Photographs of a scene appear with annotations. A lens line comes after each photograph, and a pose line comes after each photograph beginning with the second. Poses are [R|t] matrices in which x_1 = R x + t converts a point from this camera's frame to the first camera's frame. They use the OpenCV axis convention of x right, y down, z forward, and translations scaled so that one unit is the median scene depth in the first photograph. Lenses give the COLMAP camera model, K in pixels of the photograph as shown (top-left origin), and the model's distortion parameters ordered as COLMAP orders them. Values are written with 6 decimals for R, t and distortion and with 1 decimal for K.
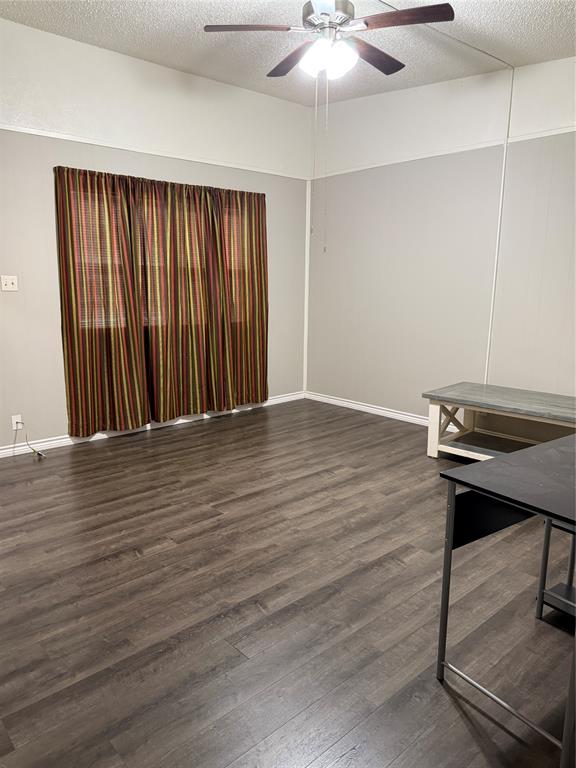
lens RADIAL K [[548.5, 0, 286.4], [0, 548.5, 382.8], [0, 0, 1]] dist [0.052357, -0.065994]
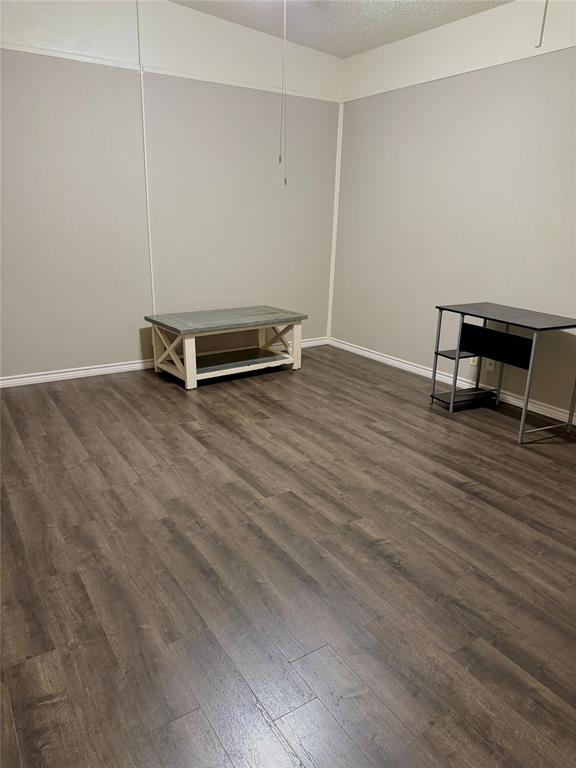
lens RADIAL K [[548.5, 0, 285.0], [0, 548.5, 384.7], [0, 0, 1]] dist [0.052357, -0.065994]
pose [[0.166304, -0.301241, 0.938934, -0.848798], [0.176671, 0.945889, 0.272180, -0.155150], [-0.970119, 0.120618, 0.210526, 0.767985]]
